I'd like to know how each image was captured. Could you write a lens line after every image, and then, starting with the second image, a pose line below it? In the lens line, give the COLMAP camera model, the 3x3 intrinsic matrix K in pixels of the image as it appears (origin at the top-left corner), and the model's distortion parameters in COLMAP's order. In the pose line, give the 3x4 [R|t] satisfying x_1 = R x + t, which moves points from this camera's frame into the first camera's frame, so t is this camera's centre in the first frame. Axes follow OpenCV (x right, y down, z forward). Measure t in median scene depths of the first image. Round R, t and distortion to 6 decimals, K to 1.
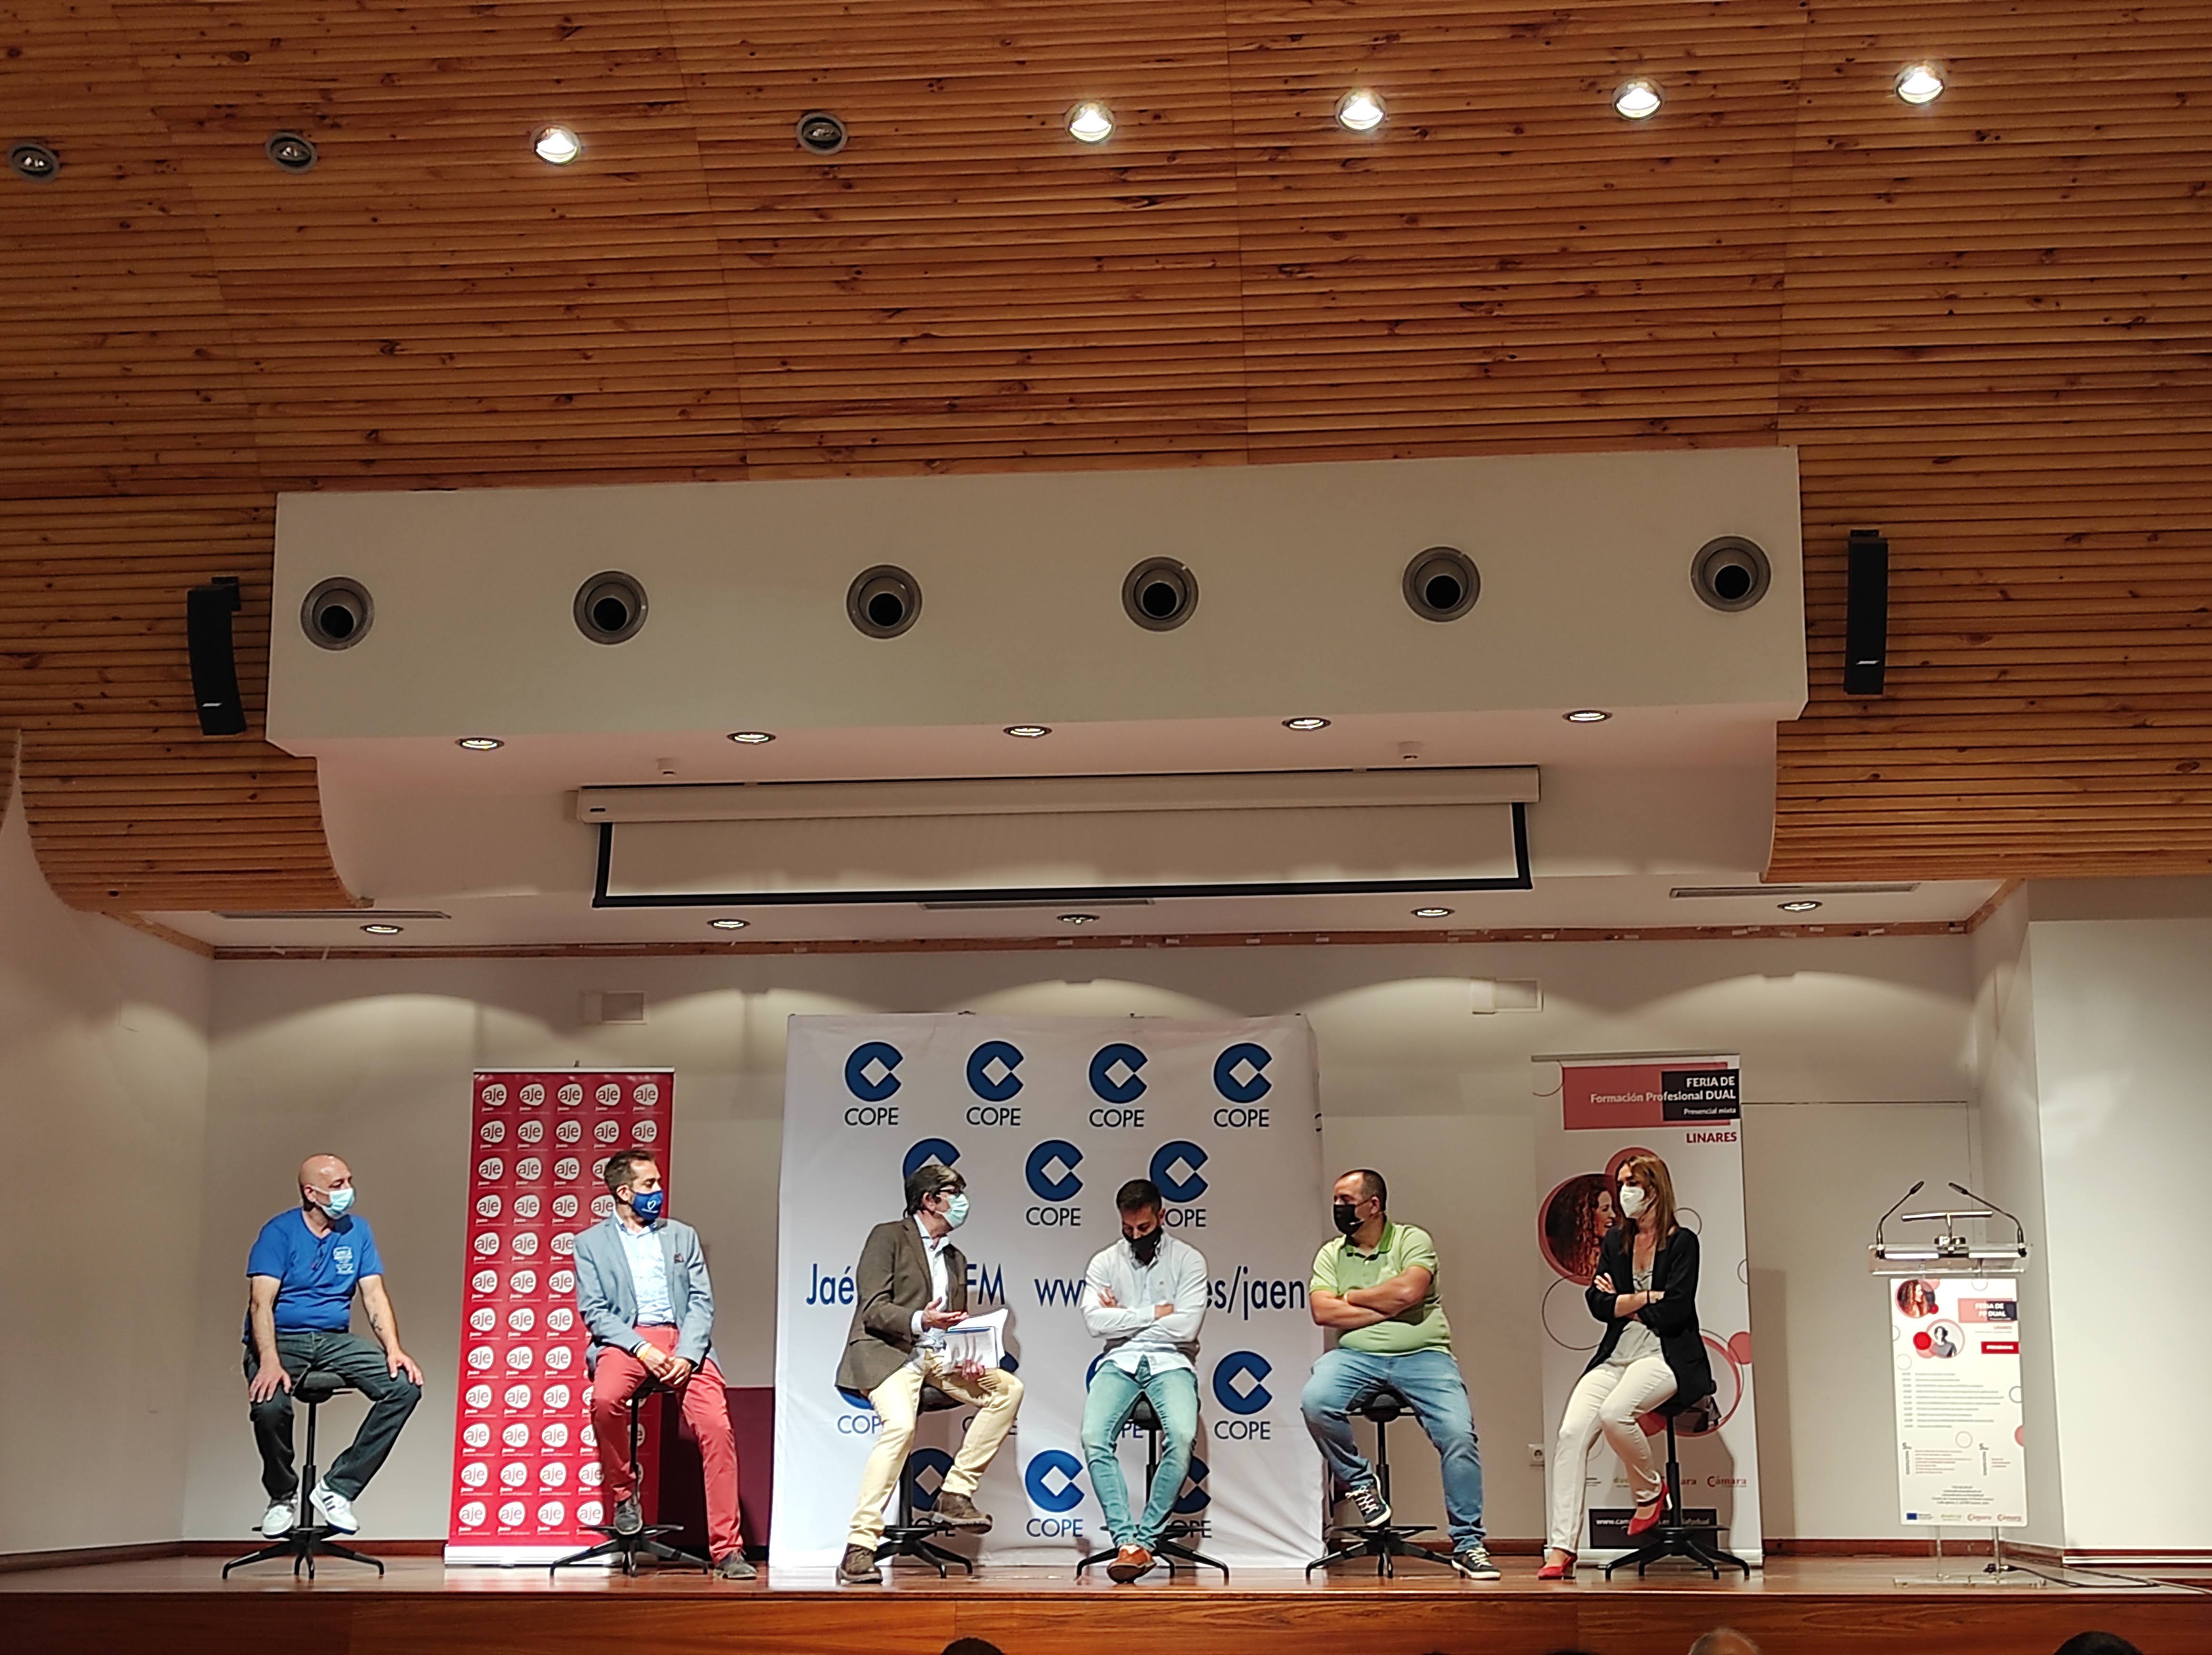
lens RADIAL K [[3168.9, 0, 1159.4], [0, 3168.9, 960.9], [0, 0, 1]] dist [0.059176, -0.063066]
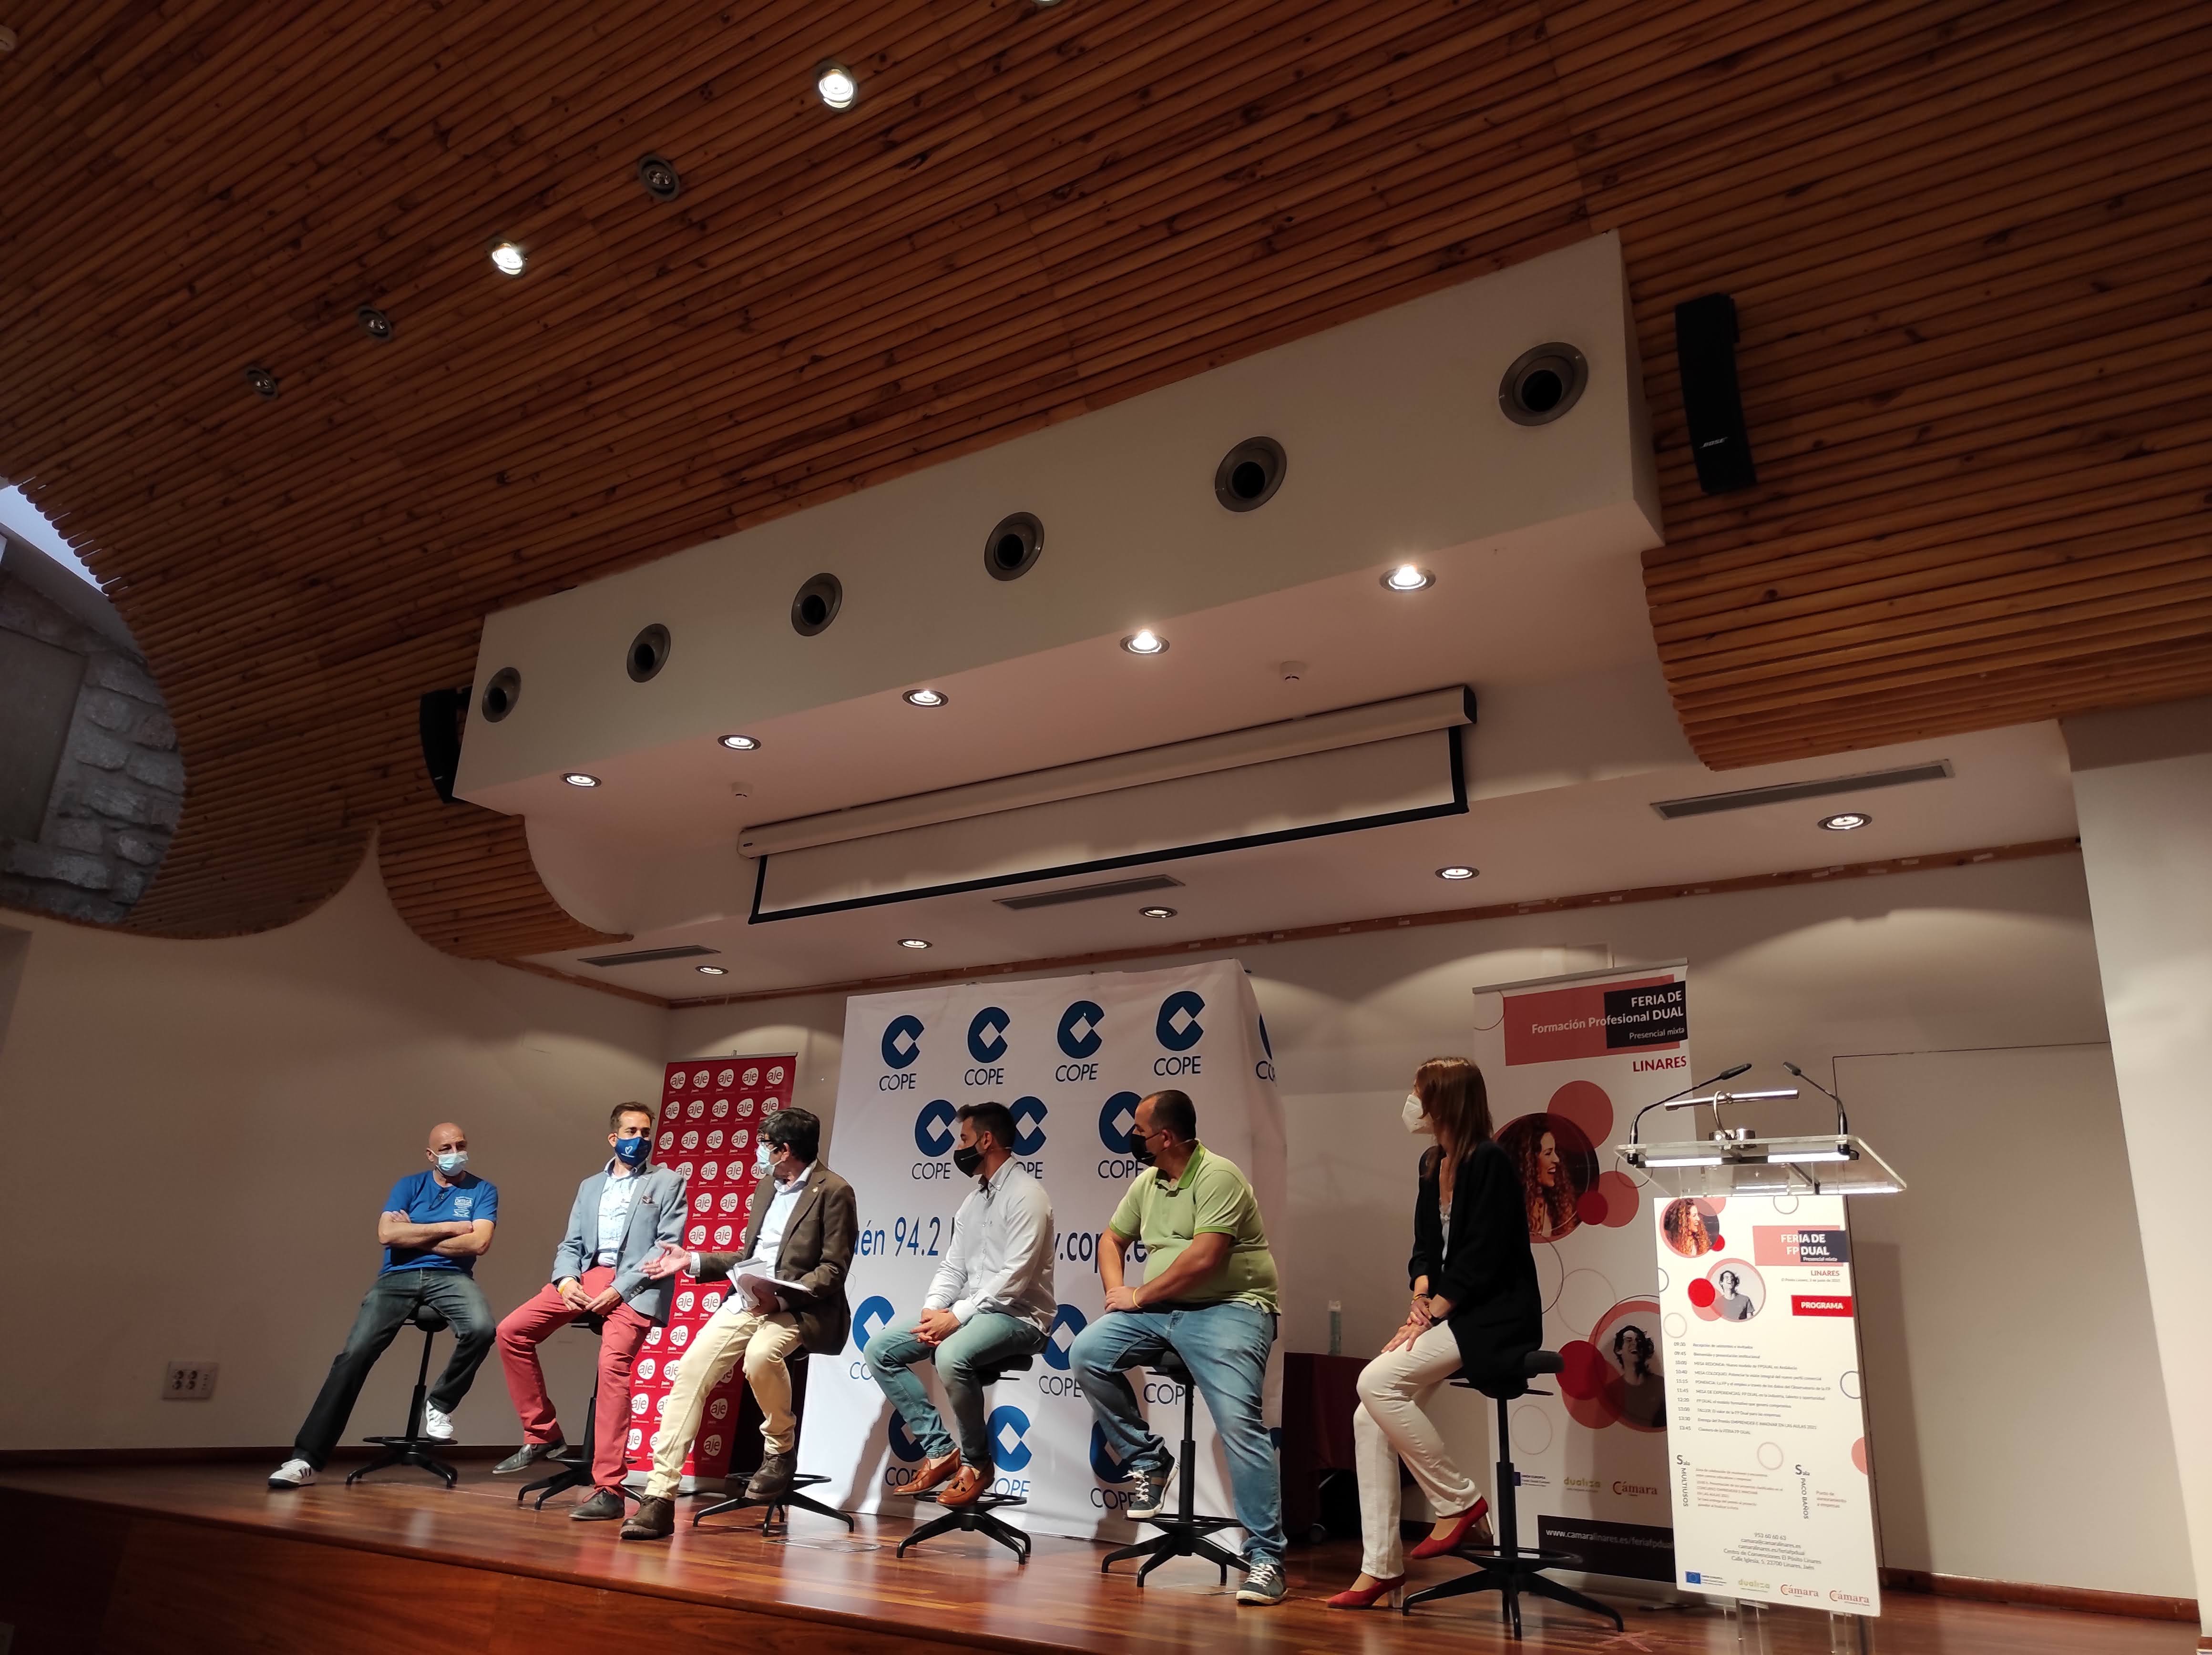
lens RADIAL K [[1621.5, 0, 1127.6], [0, 1621.5, 865.4], [0, 0, 1]] dist [0.061435, -0.054281]
pose [[0.878023, -0.100491, -0.467950, 0.272412], [0.020918, 0.984833, -0.172241, 0.079582], [0.478161, 0.141443, 0.866808, 0.575054]]
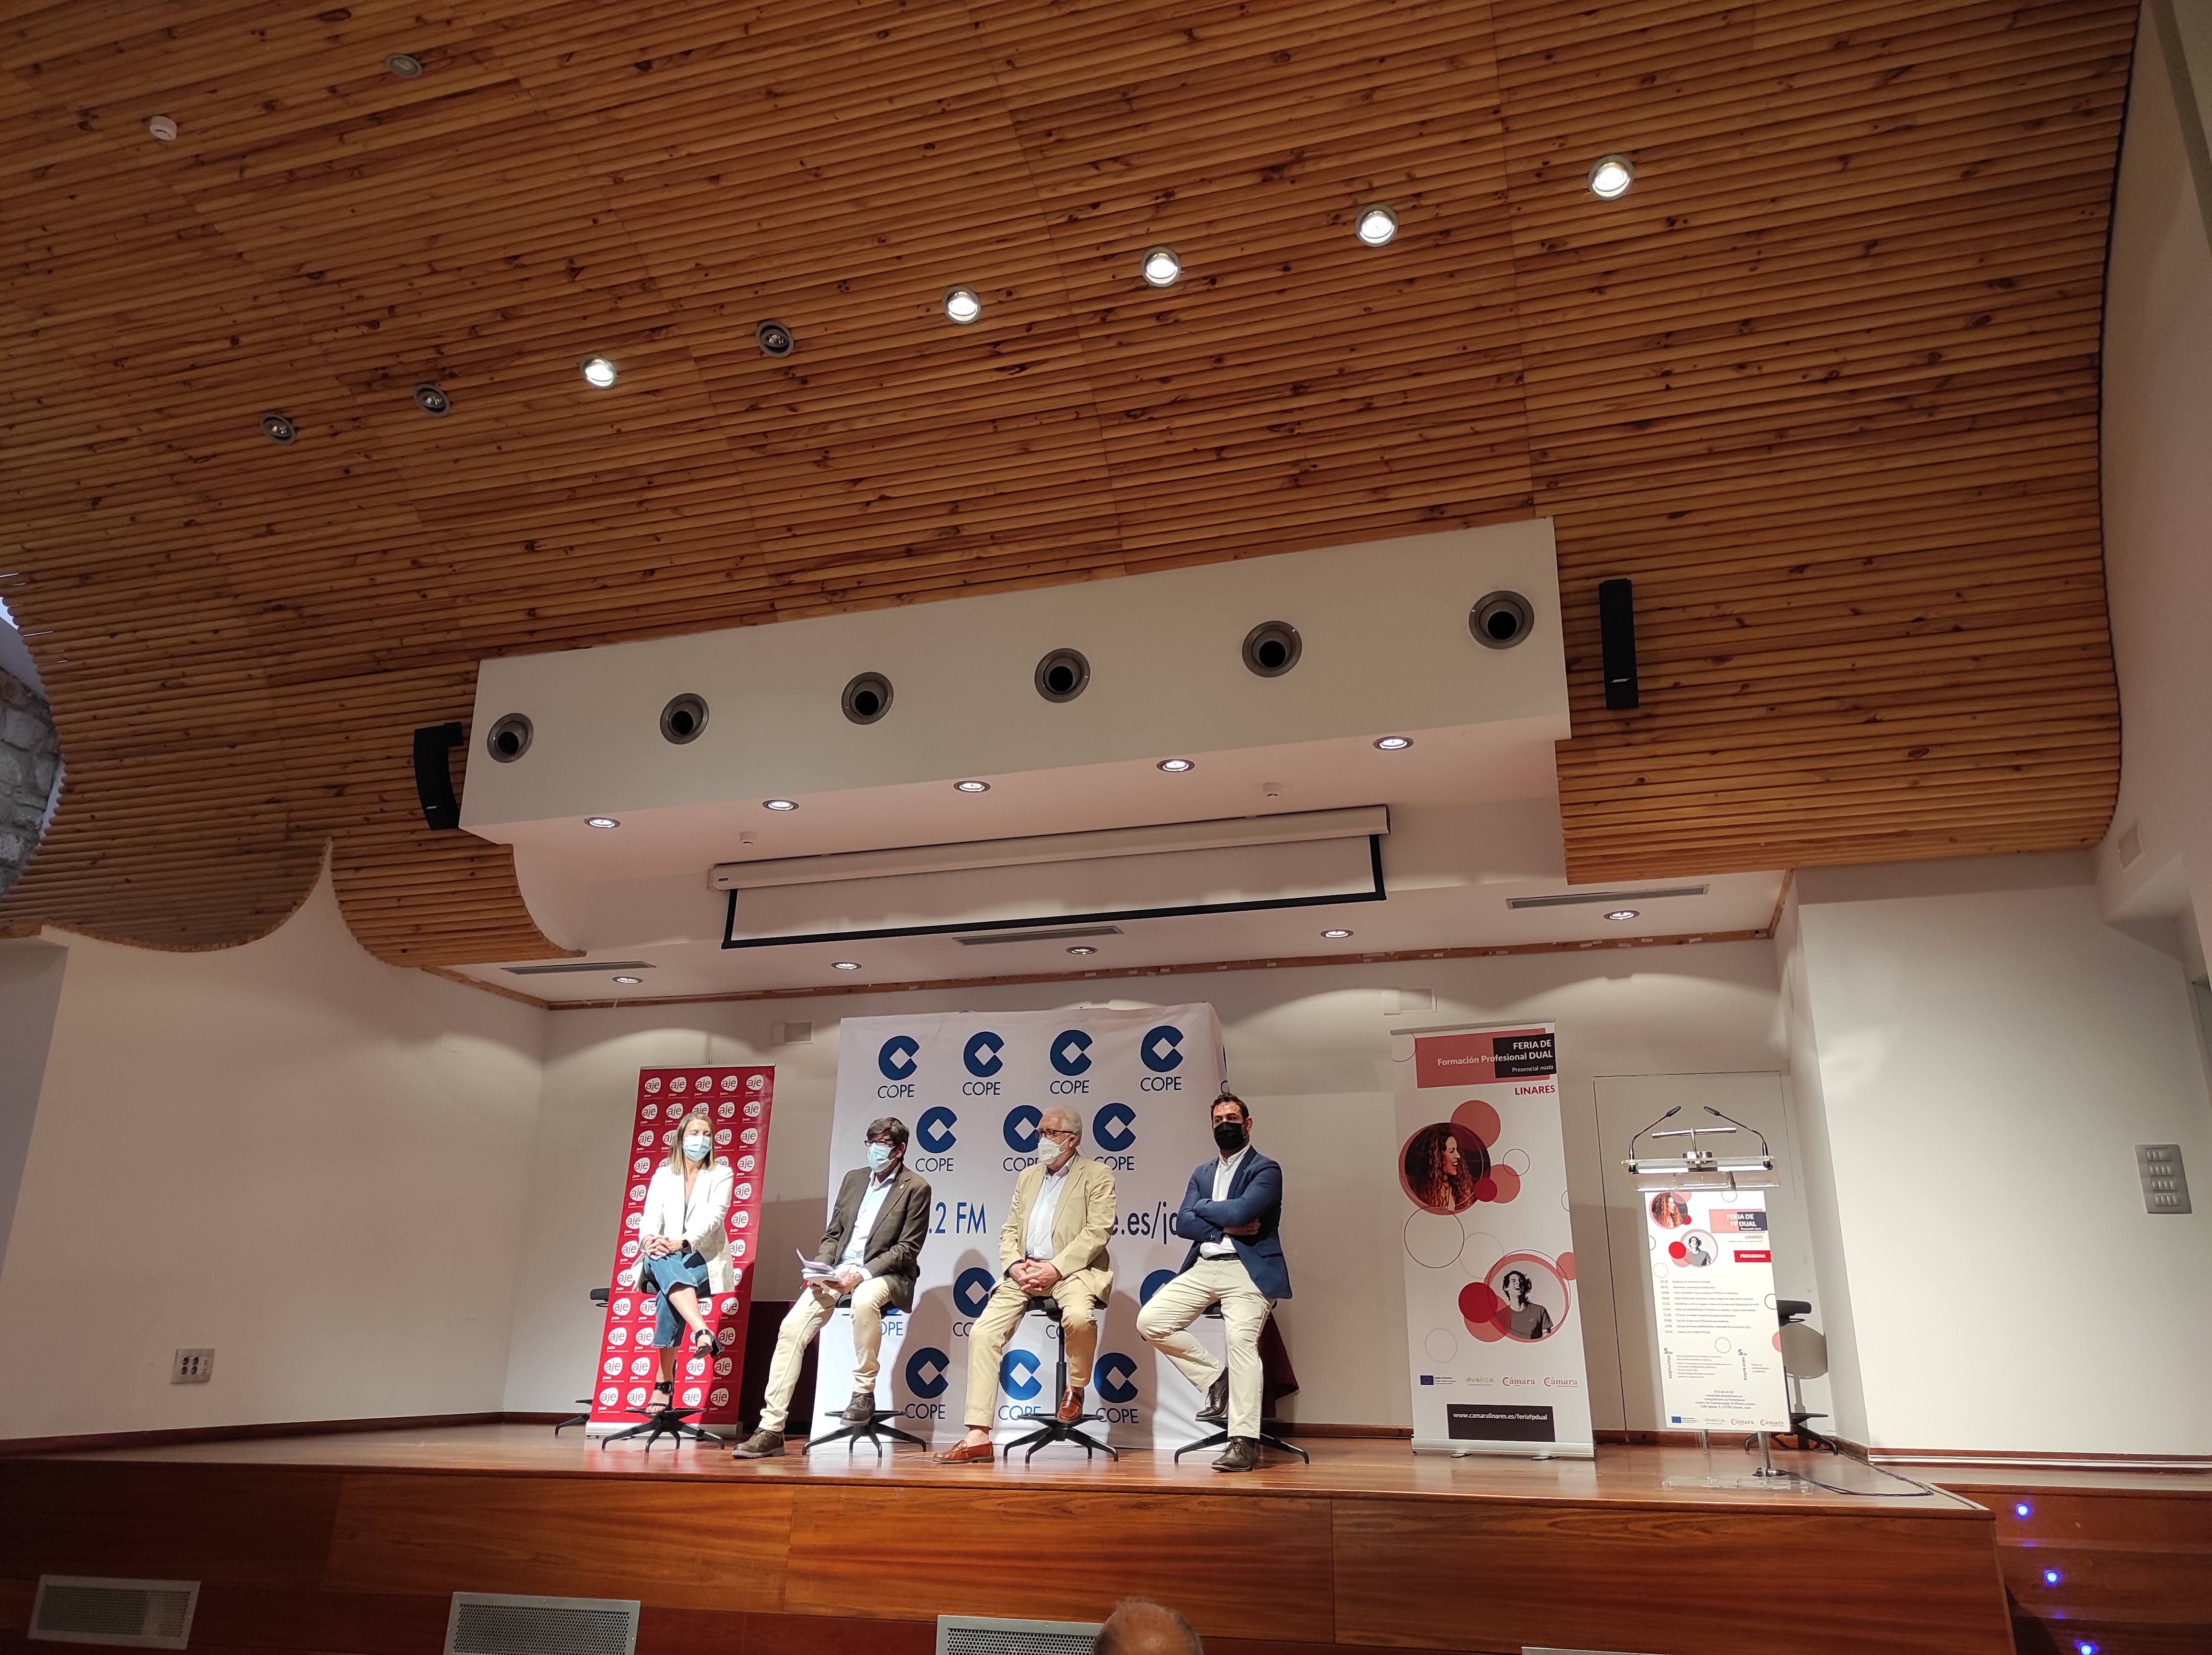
lens RADIAL K [[1609.2, 0, 1131.9], [0, 1609.2, 875.6], [0, 0, 1]] dist [0.064310, -0.064232]
pose [[0.979753, -0.049519, -0.193989, 0.154568], [0.023150, 0.990451, -0.135907, 0.057798], [0.198867, 0.128665, 0.971544, 0.371067]]
